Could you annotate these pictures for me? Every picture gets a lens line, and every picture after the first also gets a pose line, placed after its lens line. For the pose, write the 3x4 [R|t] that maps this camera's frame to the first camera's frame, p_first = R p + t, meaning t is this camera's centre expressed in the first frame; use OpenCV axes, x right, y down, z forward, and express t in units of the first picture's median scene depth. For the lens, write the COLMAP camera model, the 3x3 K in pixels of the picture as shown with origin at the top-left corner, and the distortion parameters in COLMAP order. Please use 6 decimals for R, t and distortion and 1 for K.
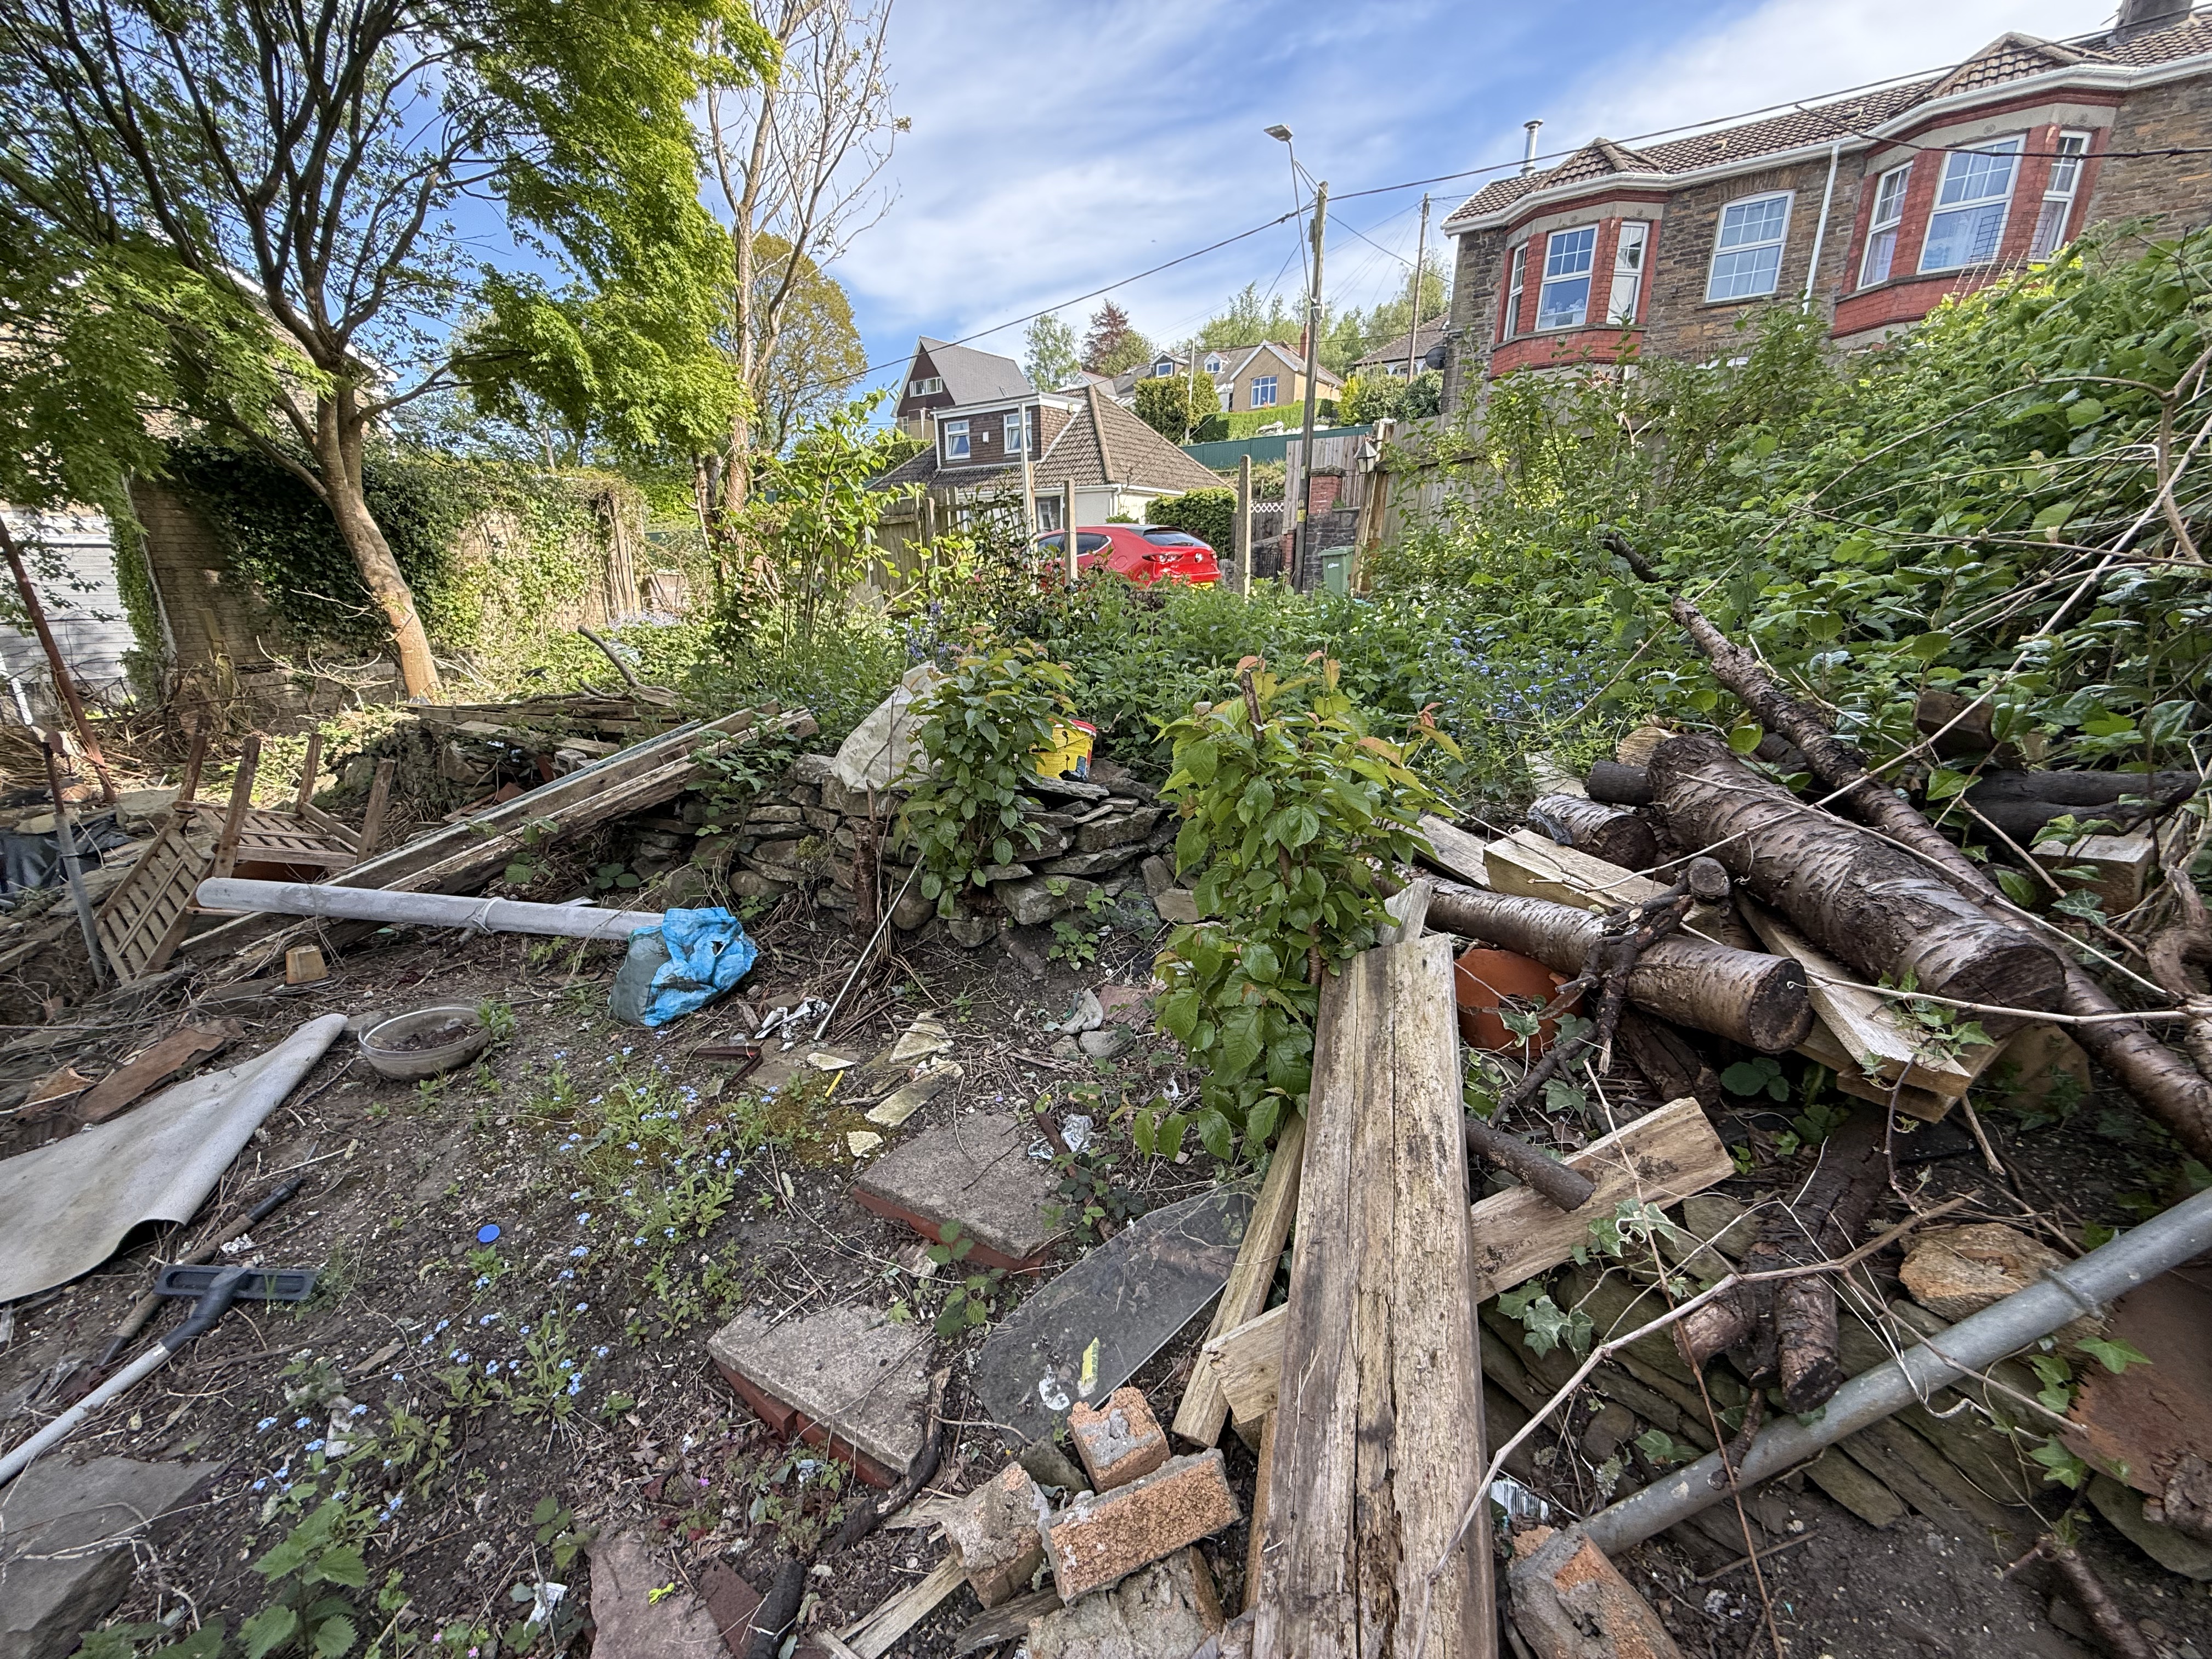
lens RADIAL K [[878.4, 0, 1106.0], [0, 878.4, 829.5], [0, 0, 1]] dist [0.002032, -0.000014]
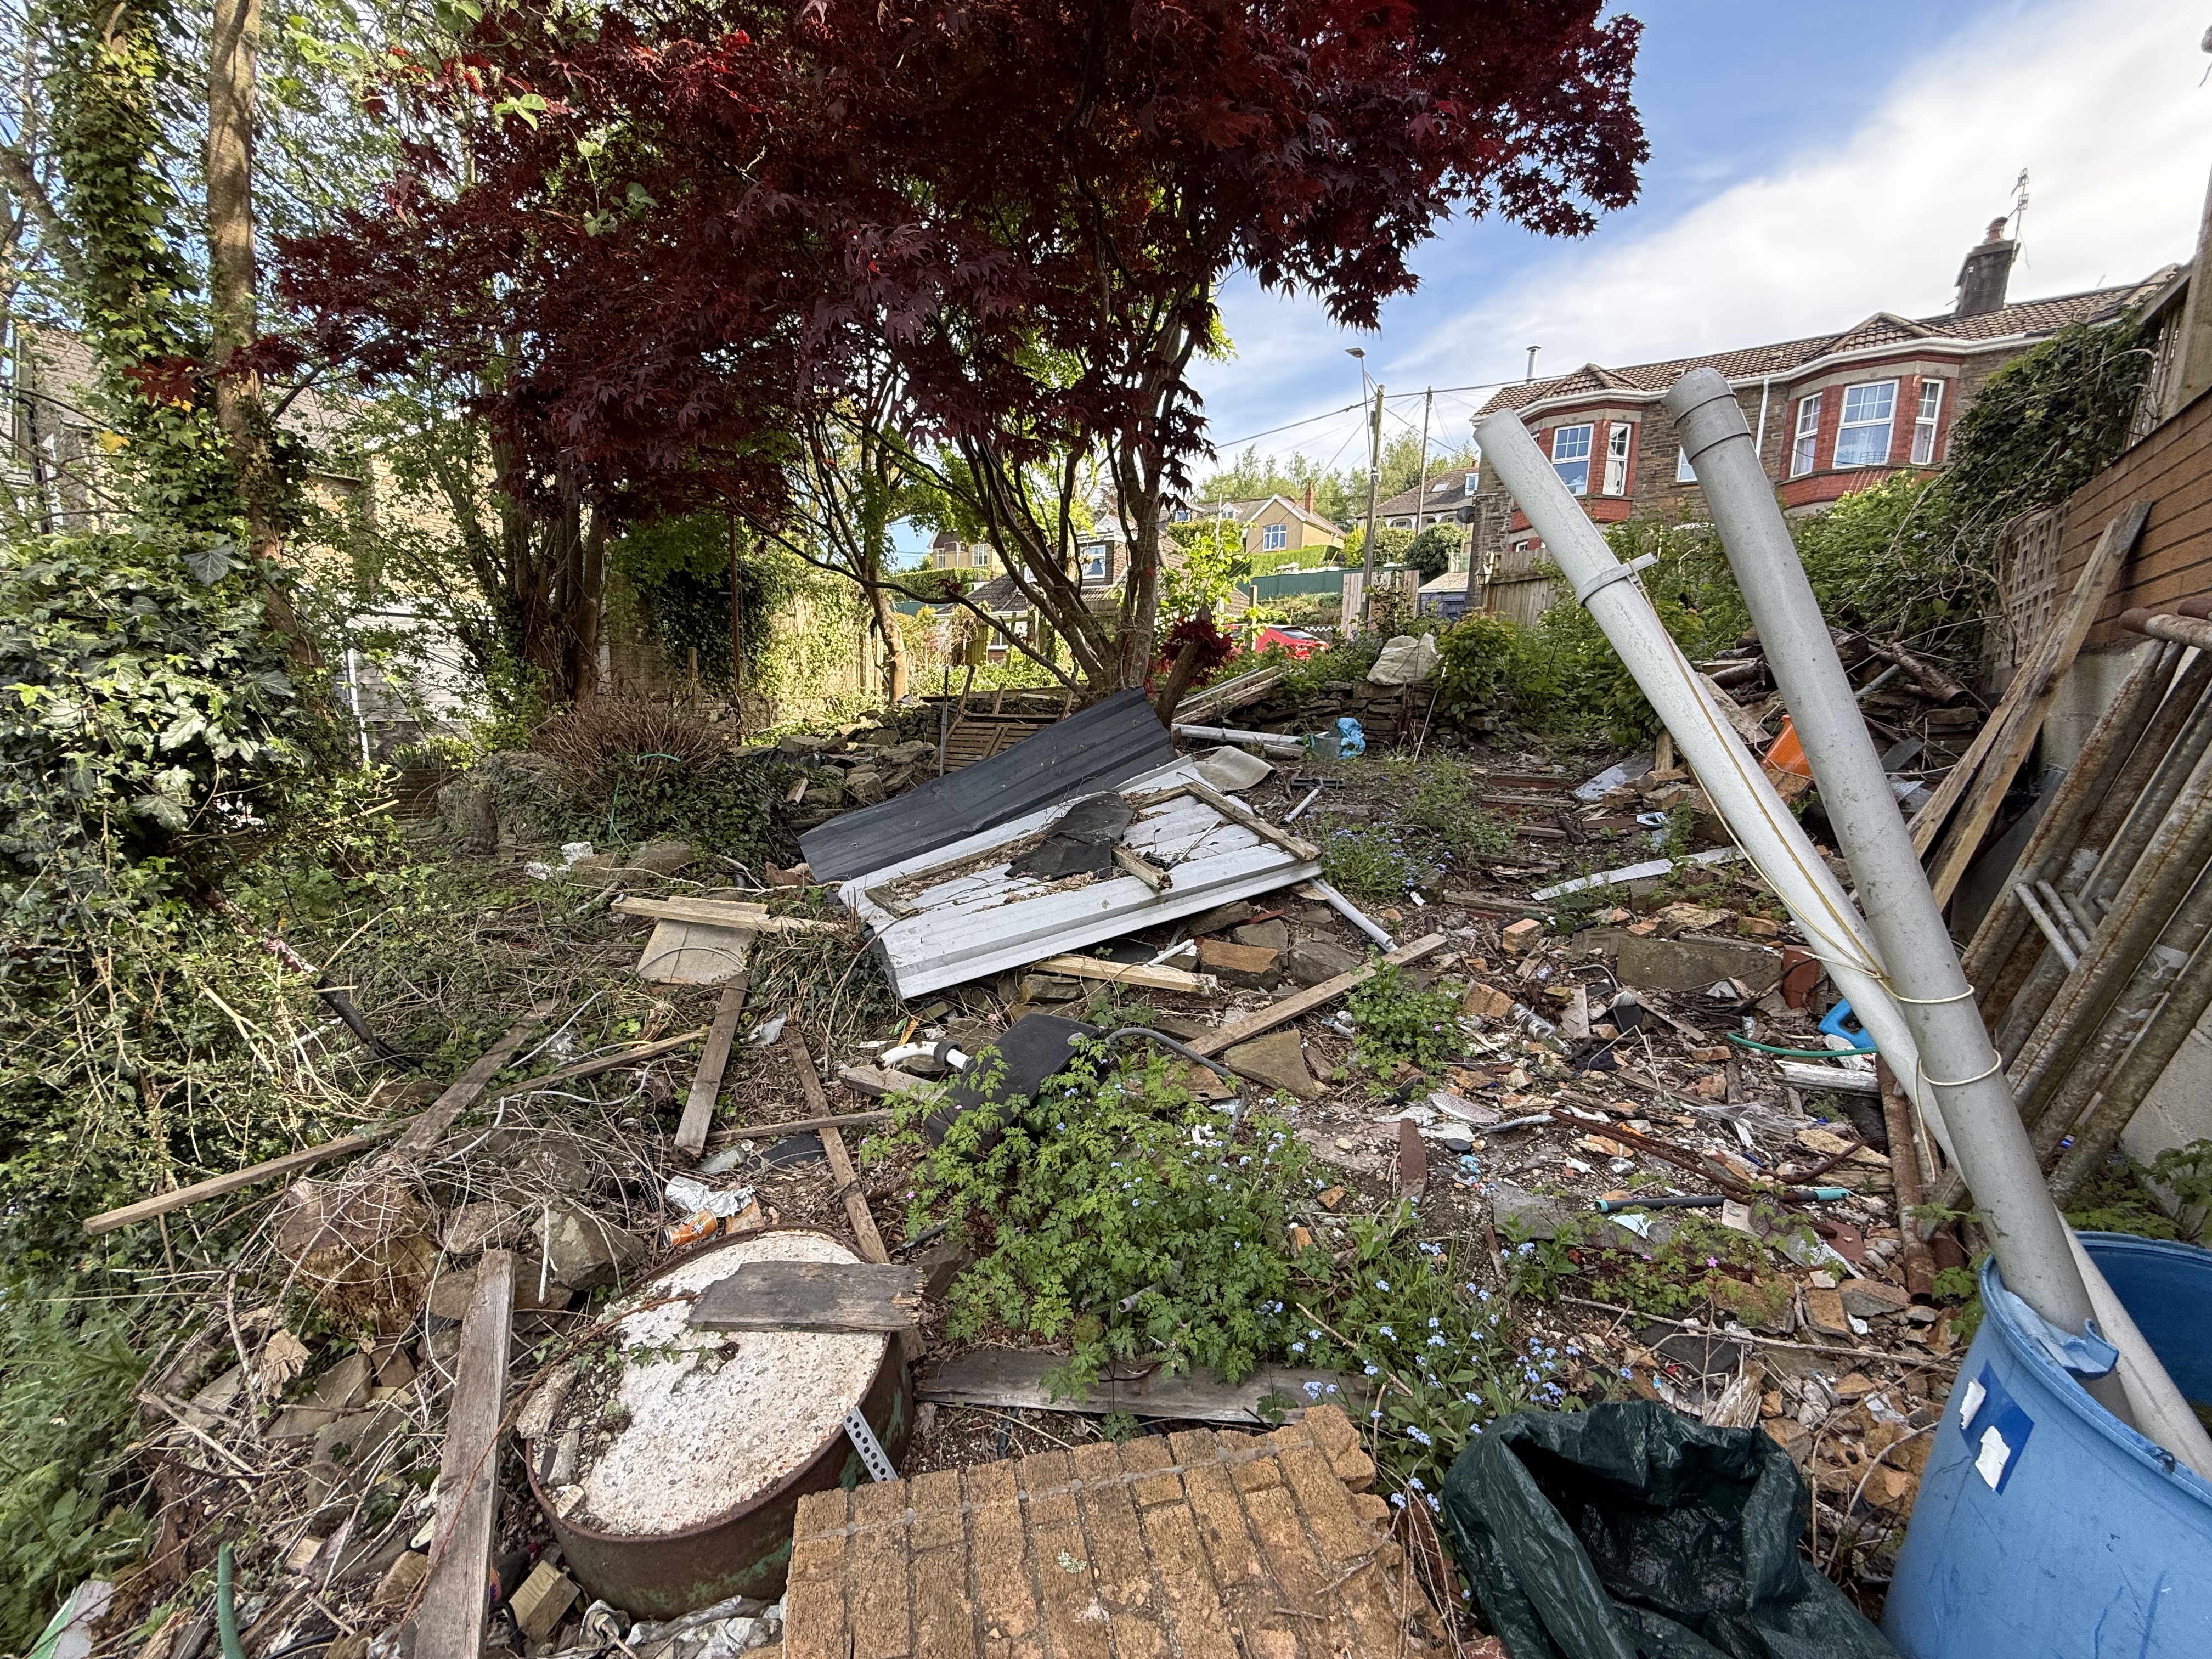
lens RADIAL K [[890.1, 0, 1106.0], [0, 890.1, 829.5], [0, 0, 1]] dist [0.006701, -0.000087]
pose [[0.999253, 0.026097, 0.028494, -0.222151], [-0.021805, 0.989666, -0.141722, 0.139344], [-0.031898, 0.140995, 0.989496, -0.249576]]
